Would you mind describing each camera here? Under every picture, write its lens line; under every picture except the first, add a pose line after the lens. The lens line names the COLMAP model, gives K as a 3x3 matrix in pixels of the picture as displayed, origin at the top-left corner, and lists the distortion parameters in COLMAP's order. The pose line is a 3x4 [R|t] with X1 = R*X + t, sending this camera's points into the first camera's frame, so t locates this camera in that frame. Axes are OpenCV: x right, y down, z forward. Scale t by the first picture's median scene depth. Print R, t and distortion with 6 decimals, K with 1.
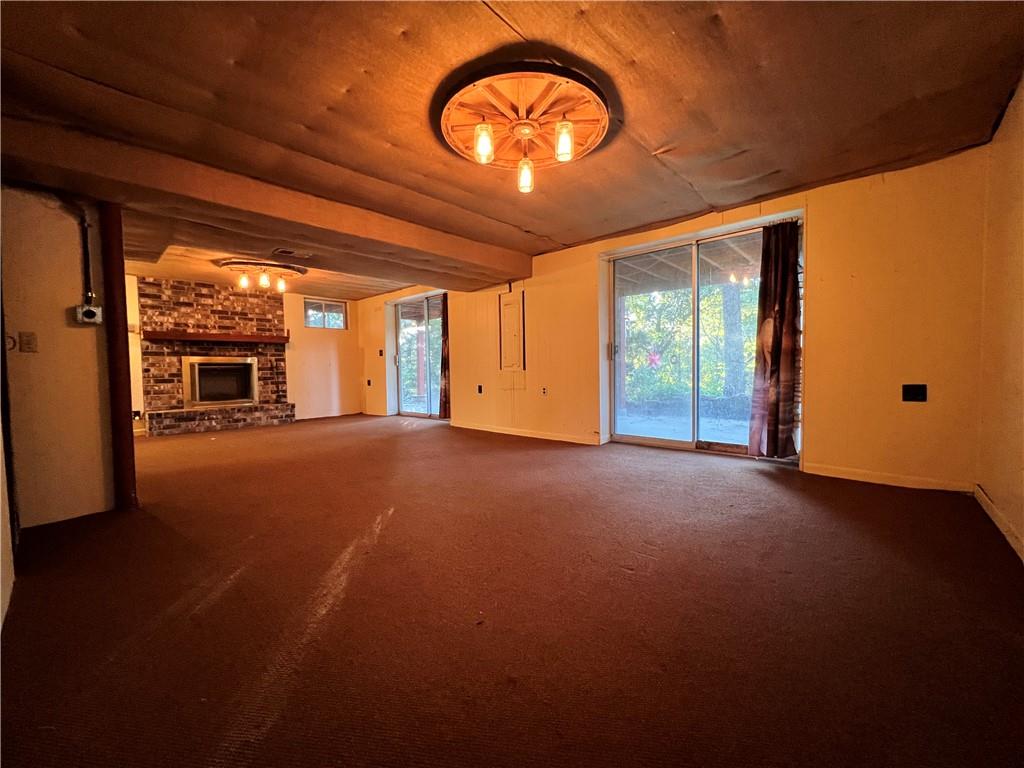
lens RADIAL K [[408.4, 0, 512.0], [0, 408.4, 384.0], [0, 0, 1]] dist [0.000138, 0.000000]
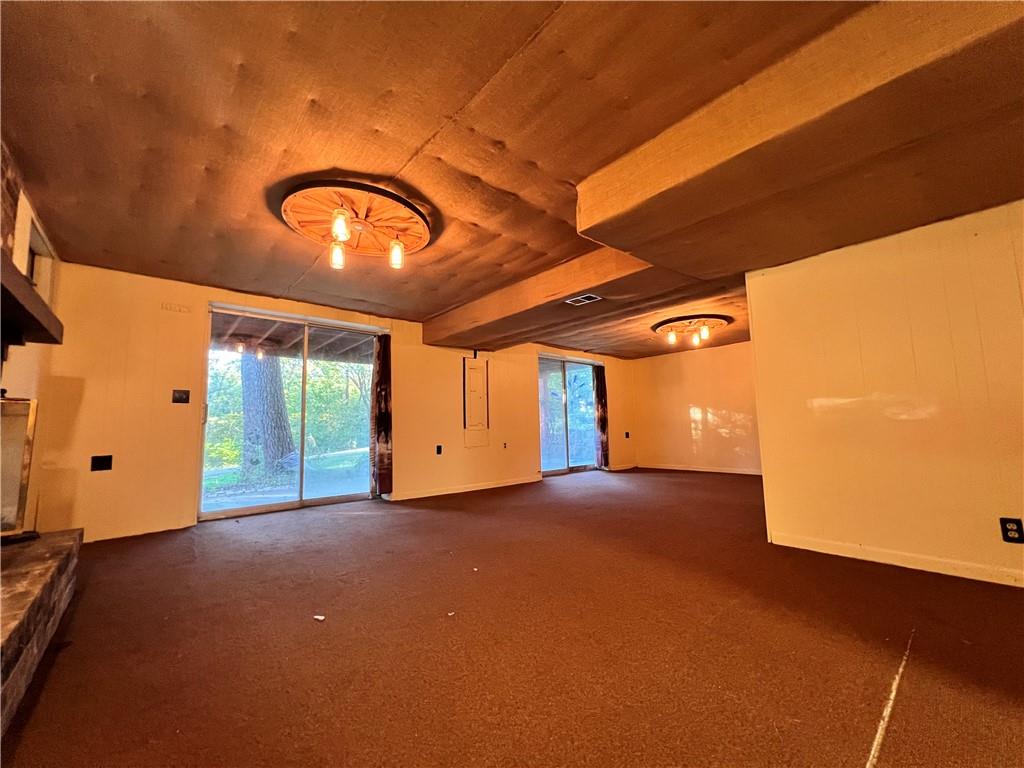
lens RADIAL K [[408.4, 0, 512.0], [0, 408.4, 384.0], [0, 0, 1]] dist [0.000138, 0.000000]
pose [[0.120196, 0.124716, 0.984885, -1.054220], [0.063281, 0.989098, -0.132972, -0.001440], [-0.990731, 0.078307, 0.110993, 0.763307]]
